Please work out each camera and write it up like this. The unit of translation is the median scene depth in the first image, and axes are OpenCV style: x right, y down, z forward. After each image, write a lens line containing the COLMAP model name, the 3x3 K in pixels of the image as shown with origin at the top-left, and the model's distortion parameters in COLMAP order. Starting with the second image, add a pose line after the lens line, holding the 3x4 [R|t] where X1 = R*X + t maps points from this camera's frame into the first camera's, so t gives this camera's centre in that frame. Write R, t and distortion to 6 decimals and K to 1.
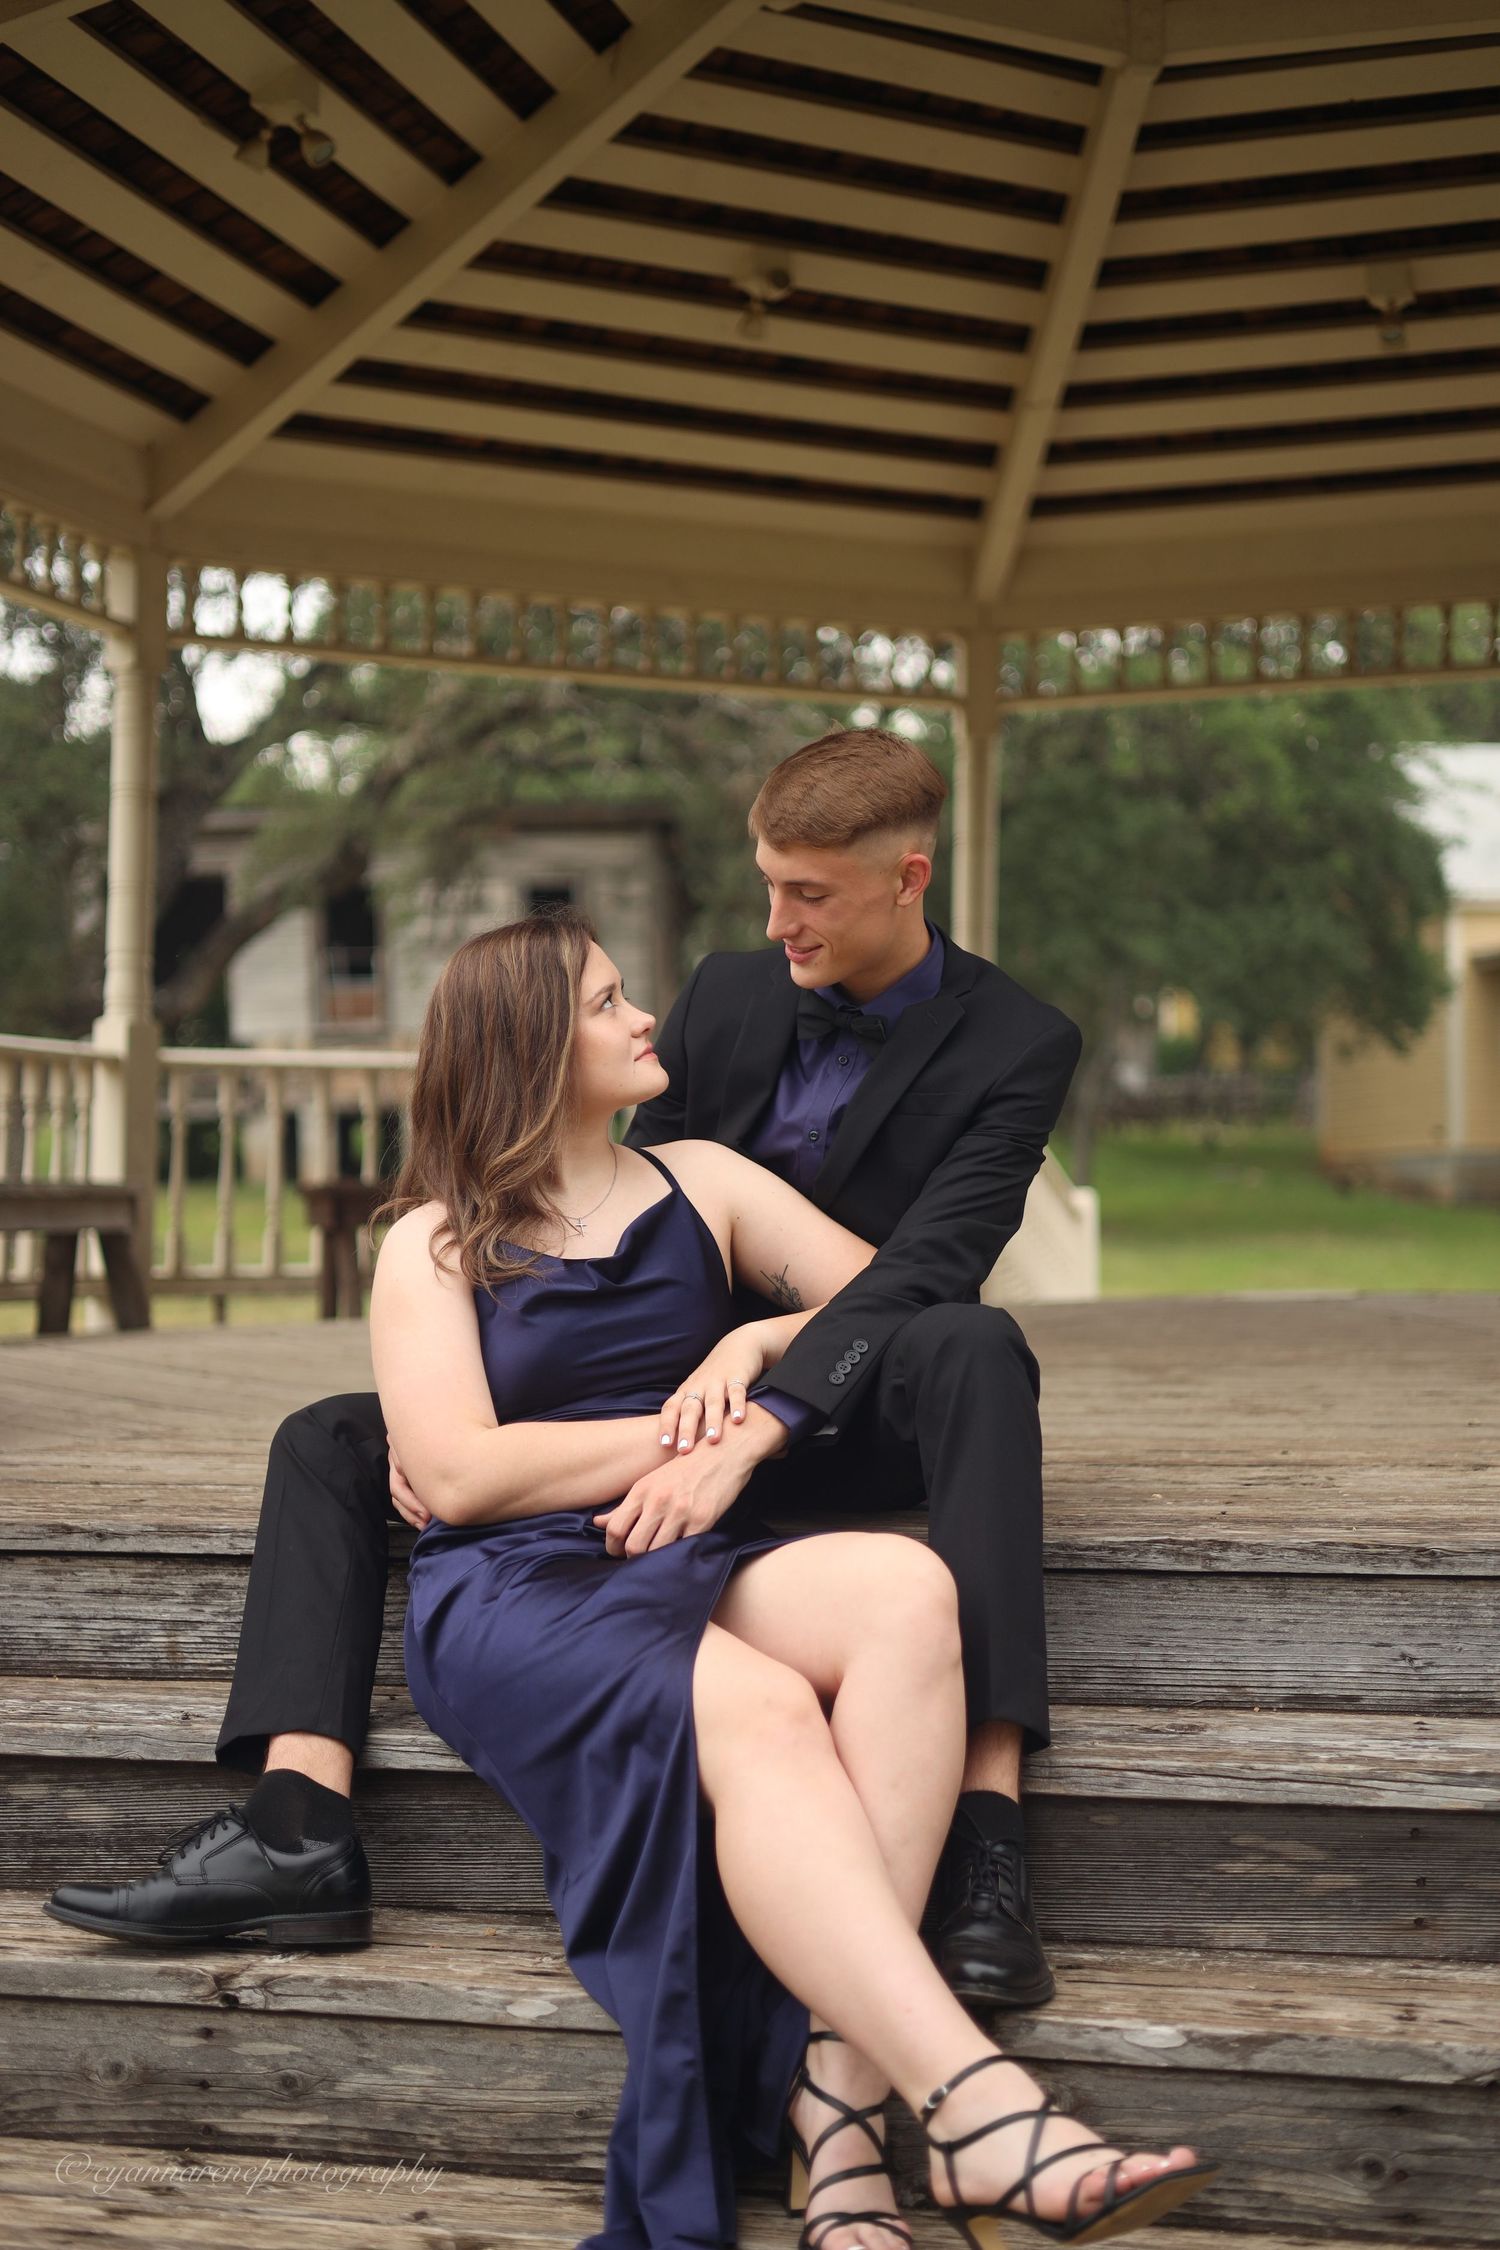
lens RADIAL K [[3116.6, 0, 803.8], [0, 3116.6, 1122.6], [0, 0, 1]] dist [0.057676, -0.267907]
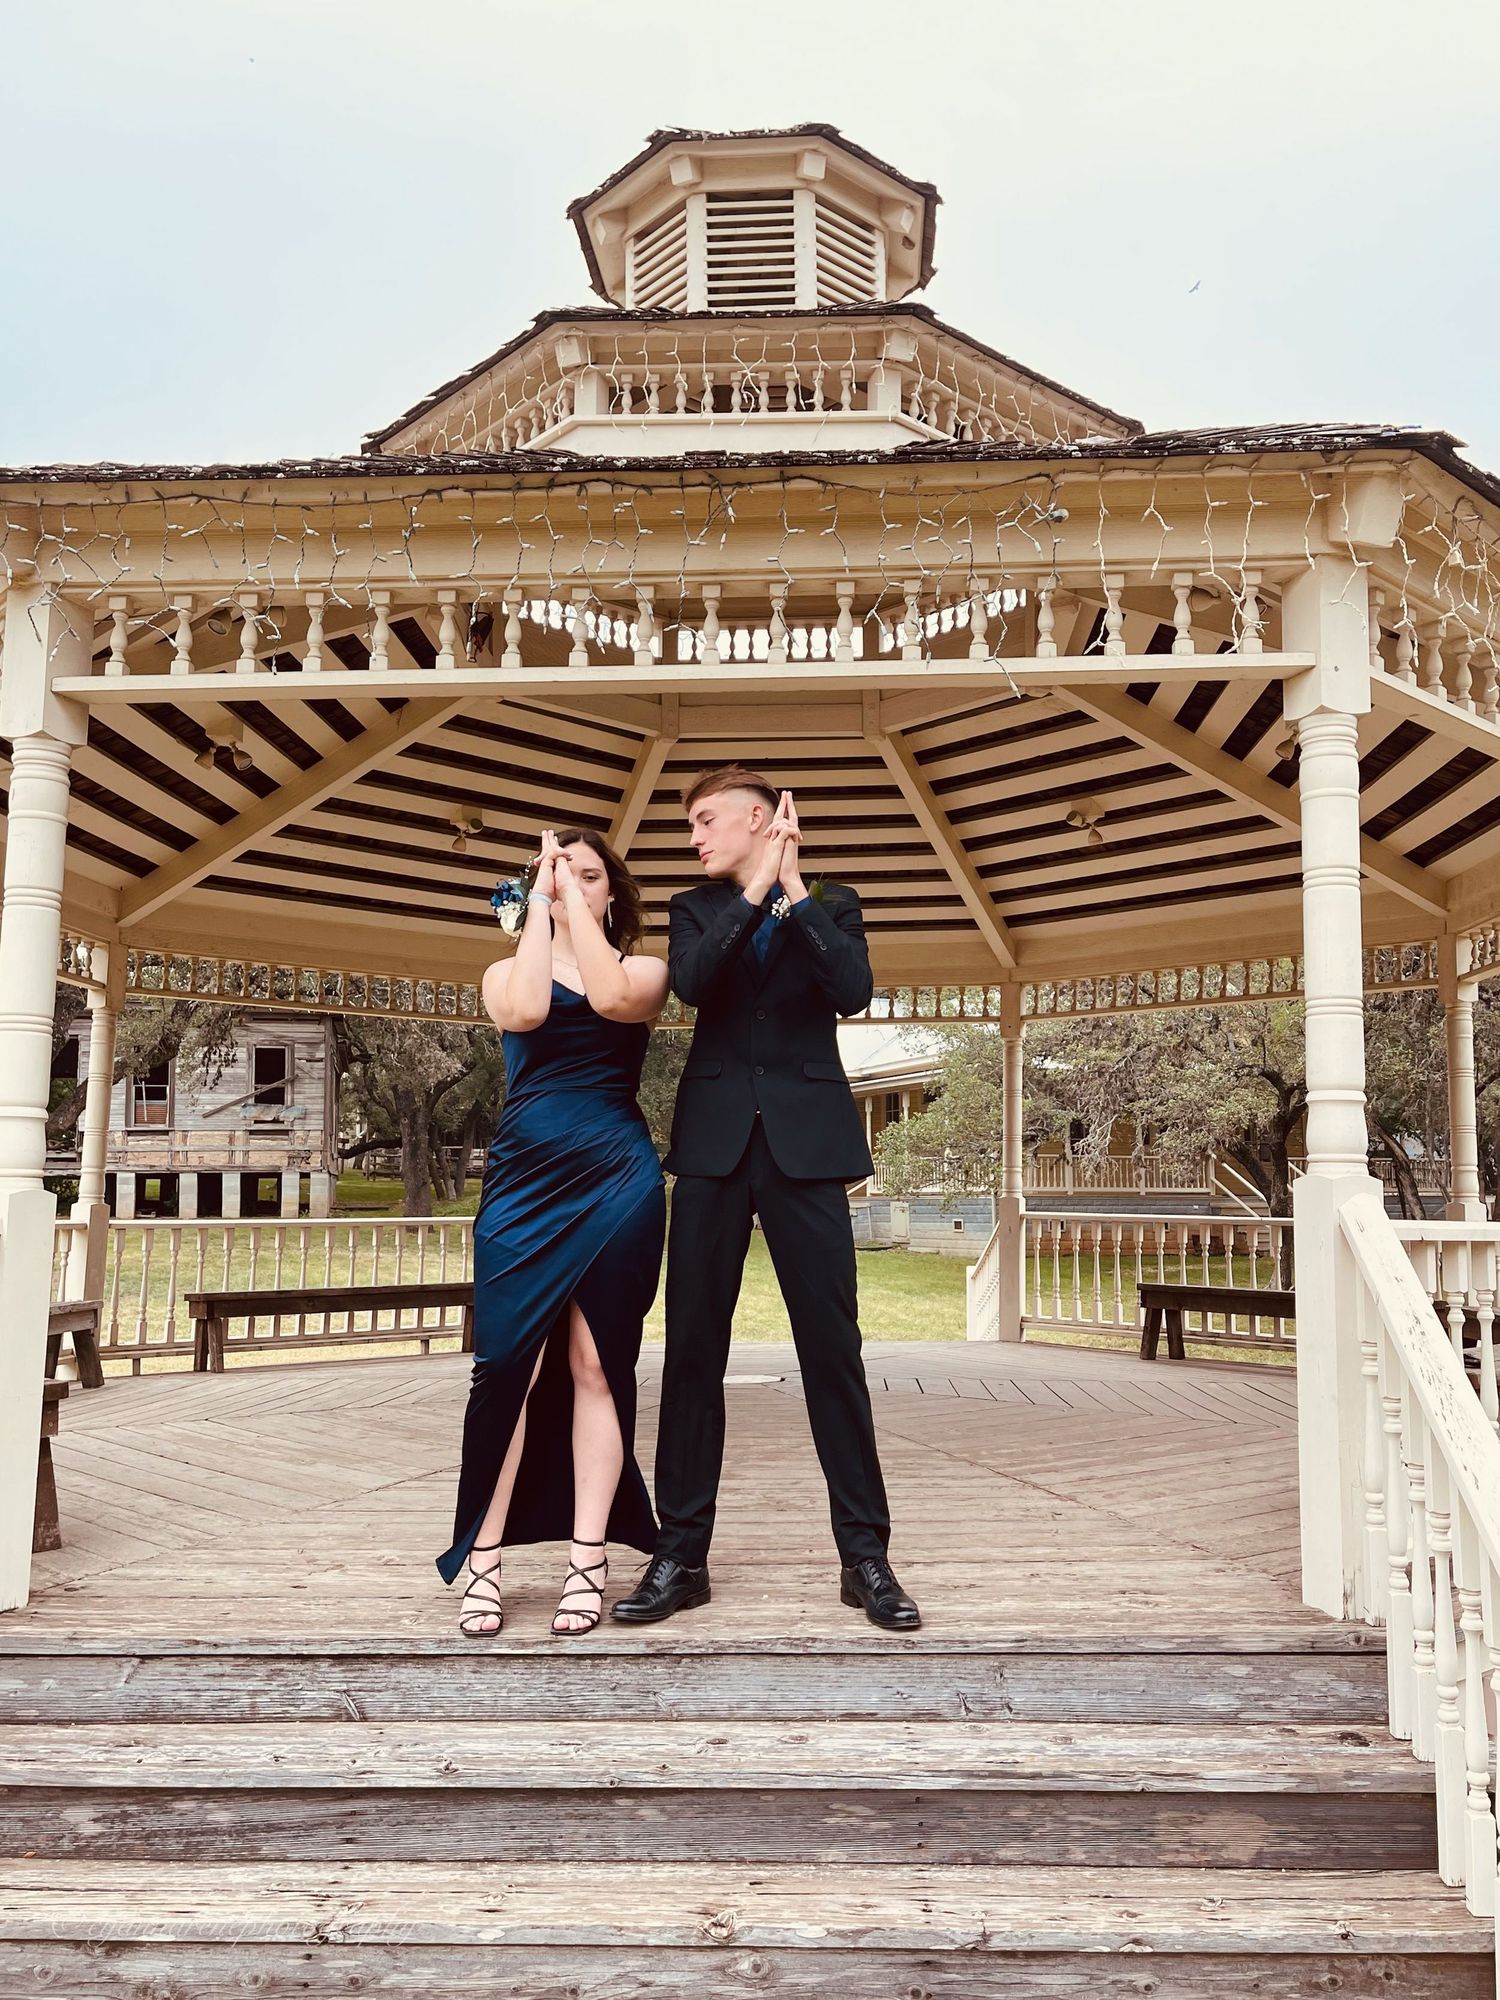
lens RADIAL K [[1654.9, 0, 783.4], [0, 1654.9, 1009.7], [0, 0, 1]] dist [0.076609, -0.091557]
pose [[0.972559, 0.034337, 0.230111, -0.163272], [-0.014011, 0.995898, -0.089390, -0.192202], [-0.232236, 0.083713, 0.969050, -0.103483]]
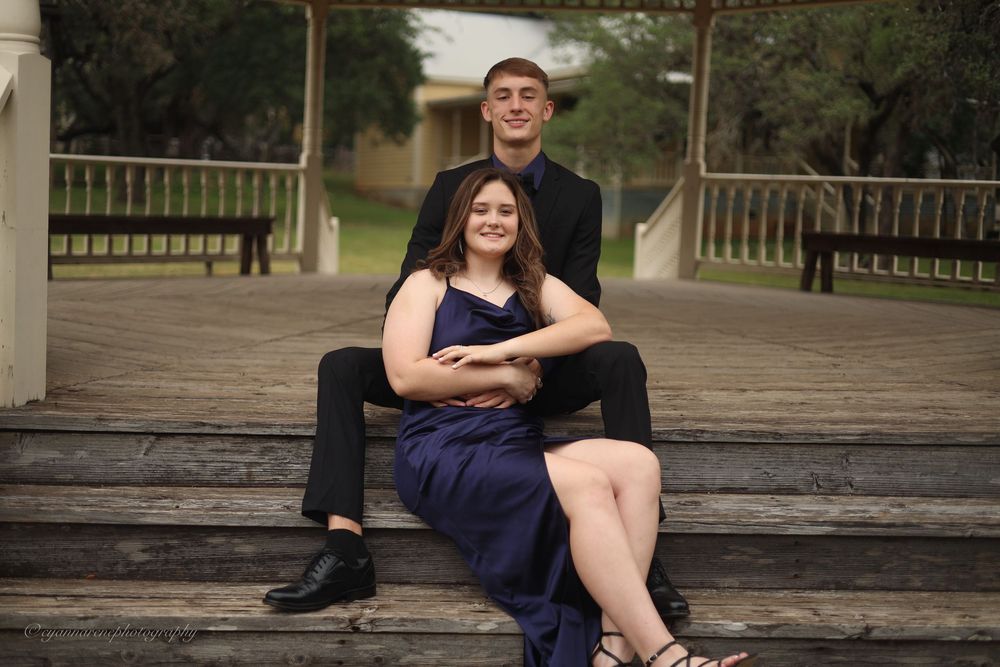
lens RADIAL K [[1385.2, 0, 500.1], [0, 1385.2, 324.0], [0, 0, 1]] dist [0.057676, -0.267907]
pose [[0.954531, 0.008471, 0.297990, -0.392971], [-0.043400, 0.992895, 0.110794, -0.077556], [-0.294935, -0.118689, 0.948117, -0.027944]]
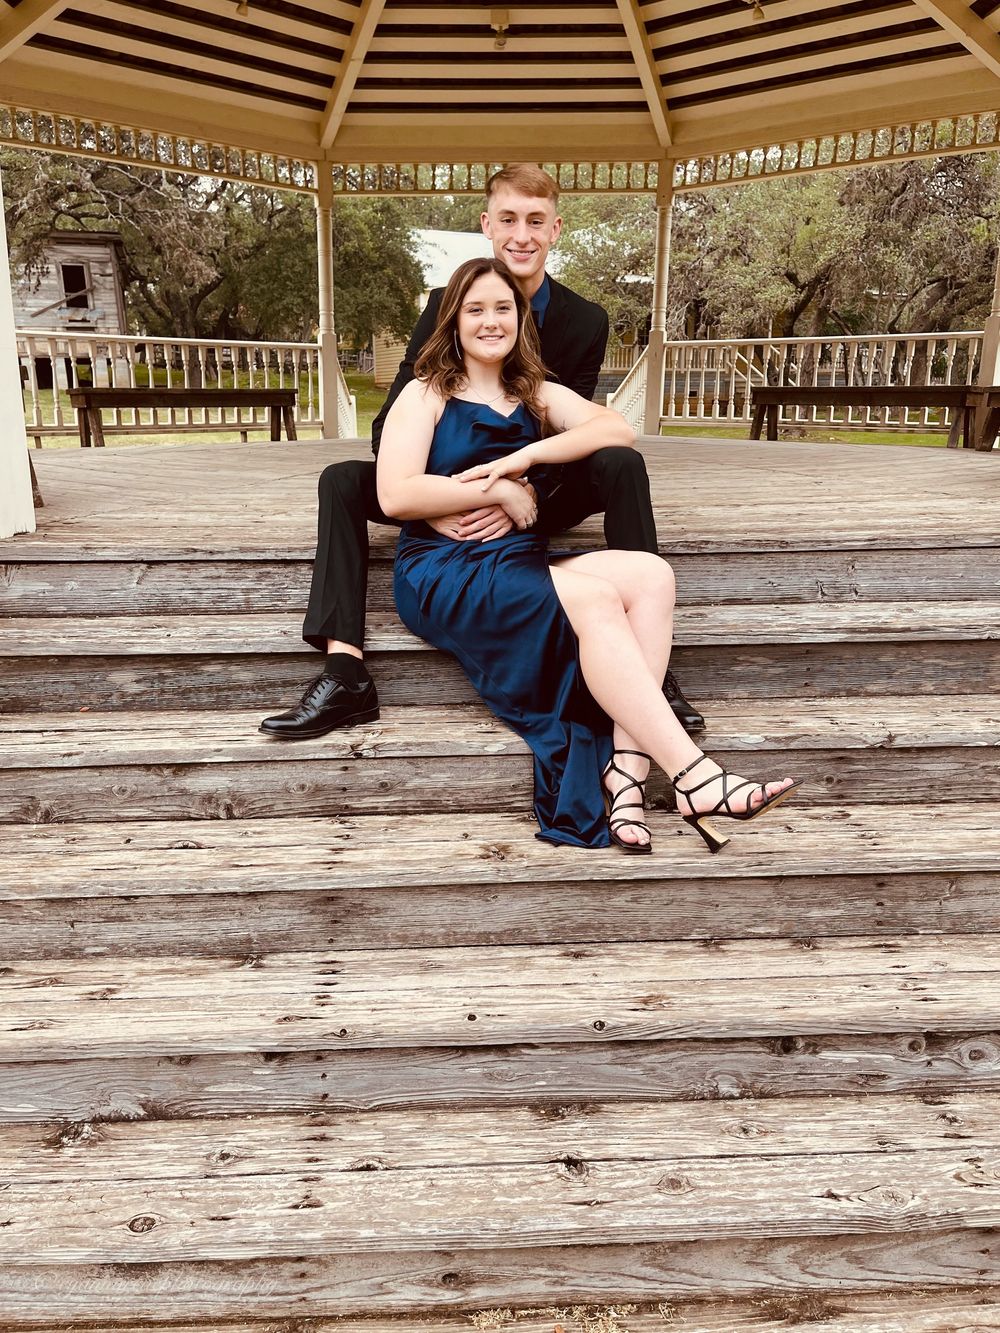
lens RADIAL K [[1035.9, 0, 506.1], [0, 1035.9, 678.0], [0, 0, 1]] dist [0.065285, -0.089911]
pose [[0.950791, -0.074797, 0.300670, -0.301167], [-0.013262, 0.959709, 0.280681, 0.007319], [-0.309550, -0.270857, 0.911491, 0.272406]]
